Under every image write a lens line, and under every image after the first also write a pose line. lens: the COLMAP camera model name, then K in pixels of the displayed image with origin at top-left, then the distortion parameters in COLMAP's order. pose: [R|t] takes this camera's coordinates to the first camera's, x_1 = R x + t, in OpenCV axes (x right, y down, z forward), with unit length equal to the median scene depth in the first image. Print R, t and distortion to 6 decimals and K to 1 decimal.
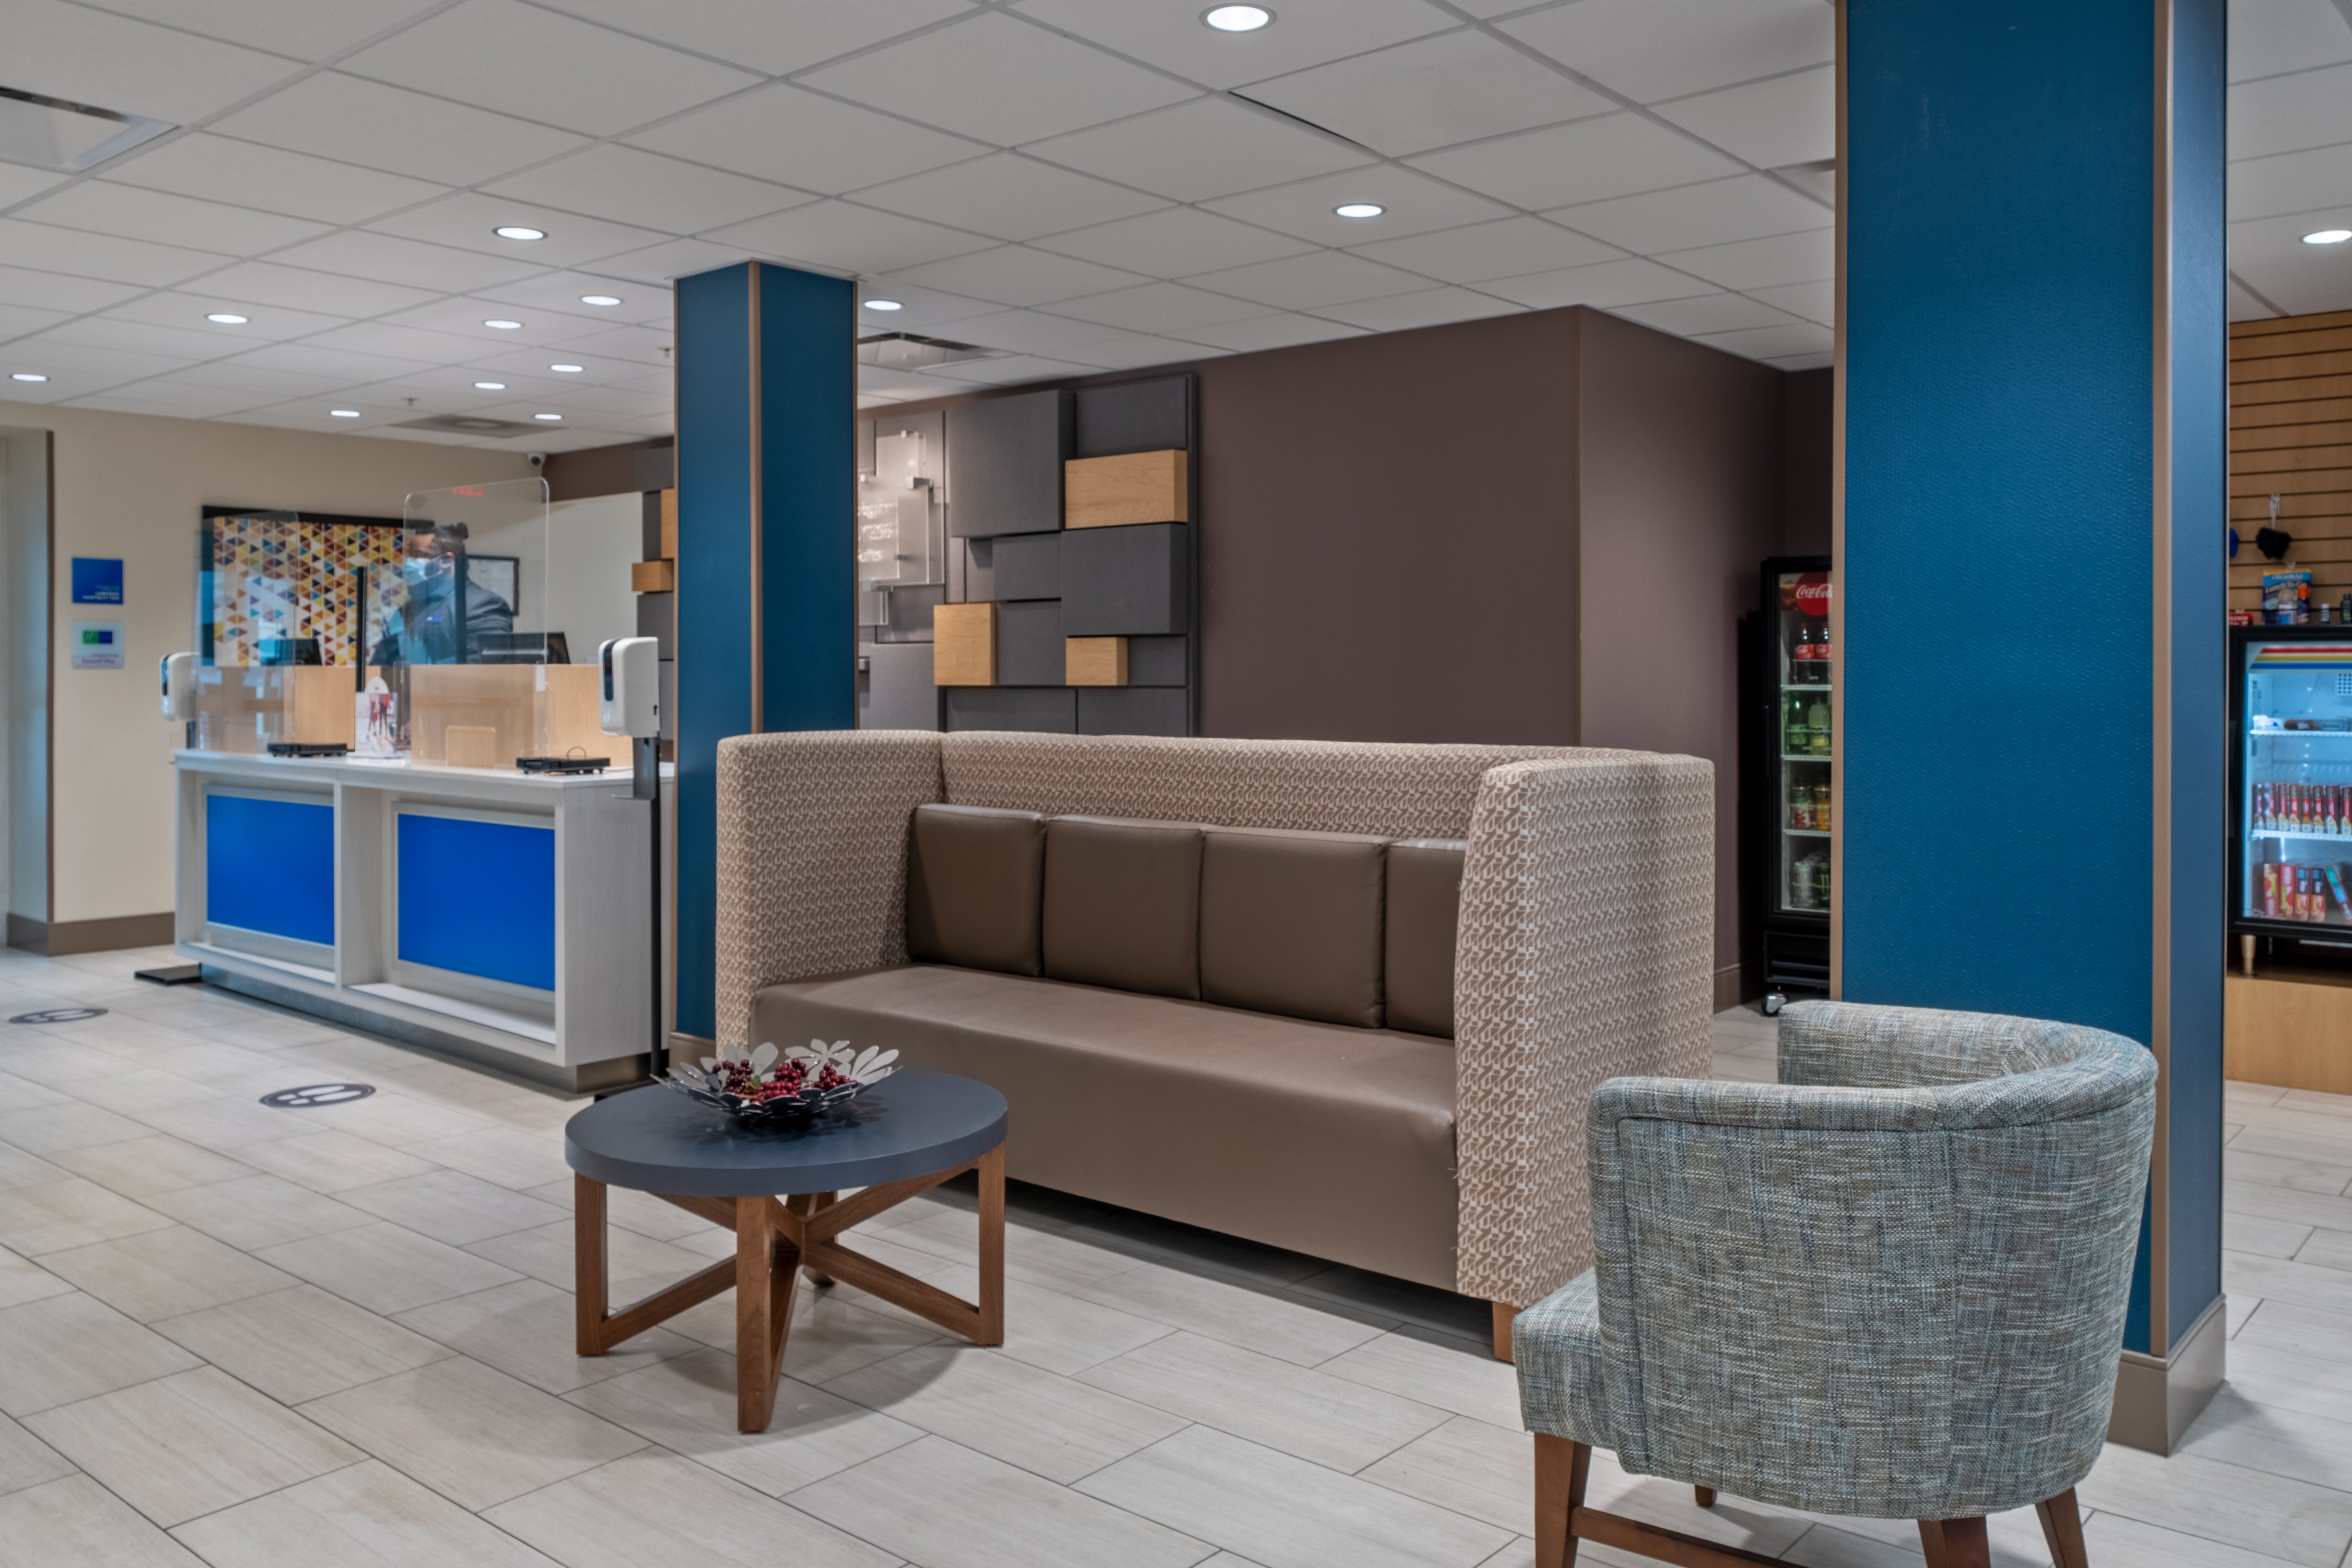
lens RADIAL K [[1838.3, 0, 1178.7], [0, 1838.3, 685.5], [0, 0, 1]] dist [-0.003557, -0.000958]
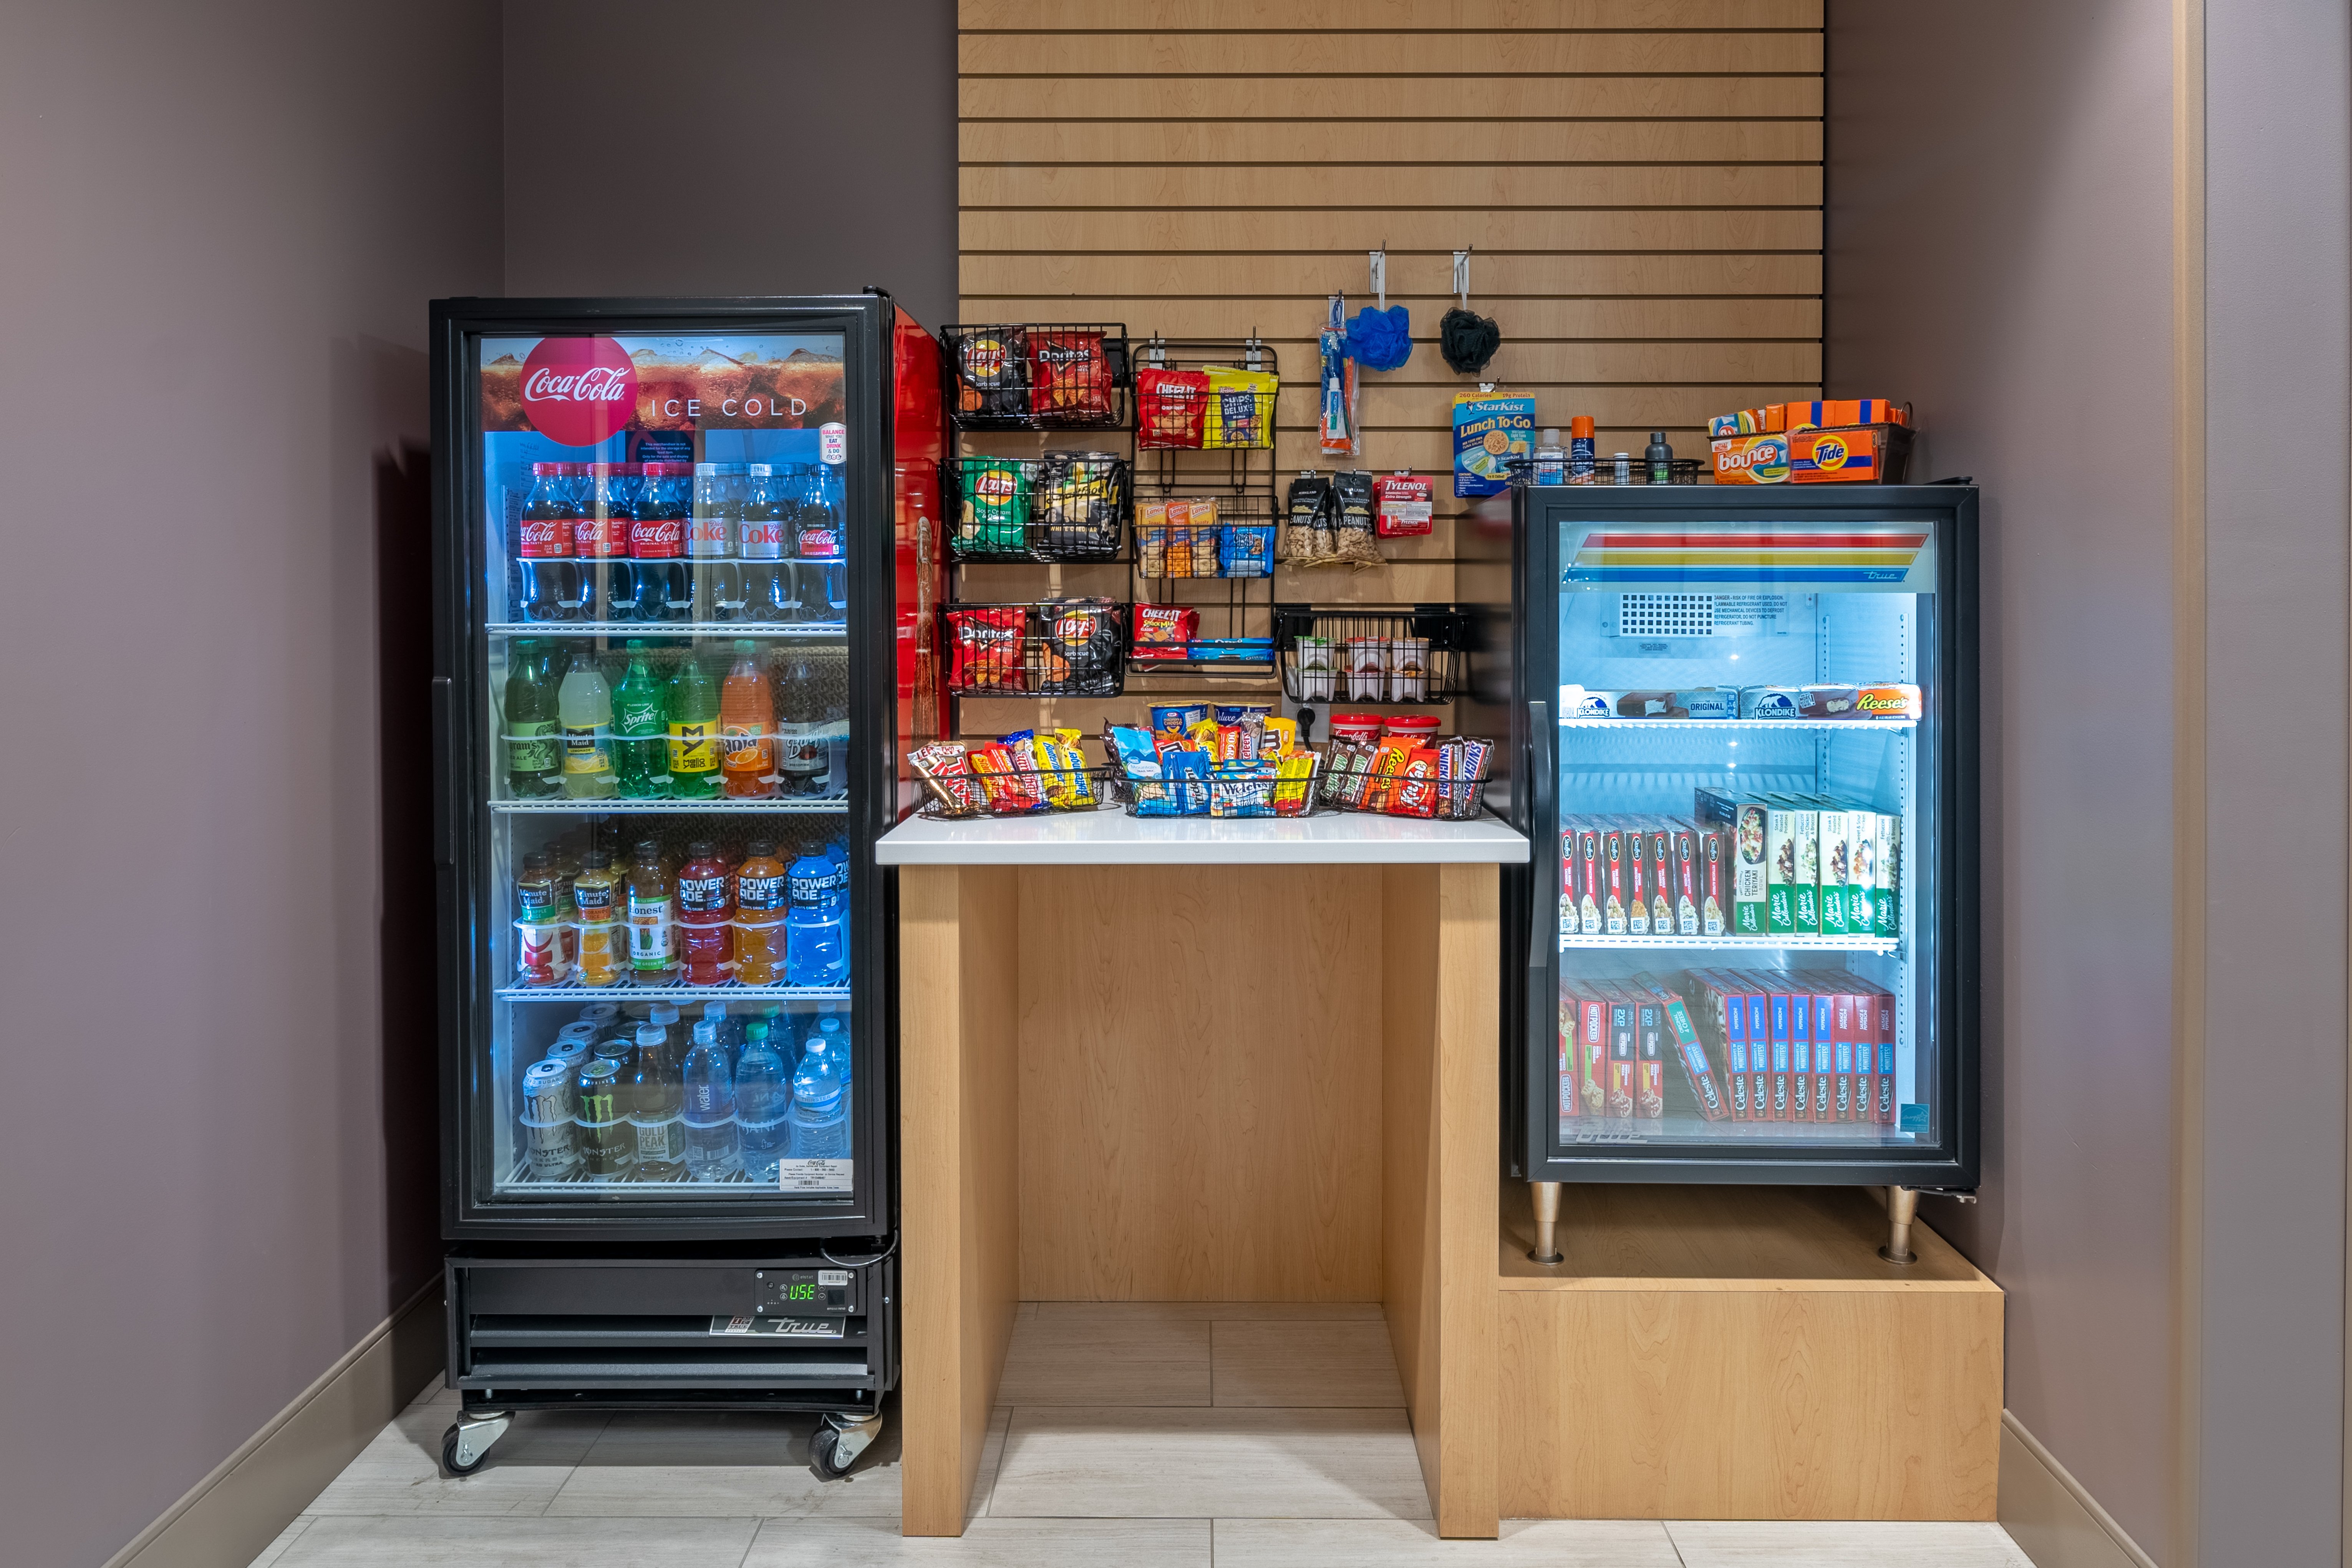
lens RADIAL K [[1683.0, 0, 1179.7], [0, 1683.0, 623.9], [0, 0, 1]] dist [-0.002080, -0.000016]
pose [[0.765305, -0.008339, 0.643614, 0.212191], [0.004984, 0.999963, 0.007029, -0.002073], [-0.643649, -0.002171, 0.765318, 0.637880]]
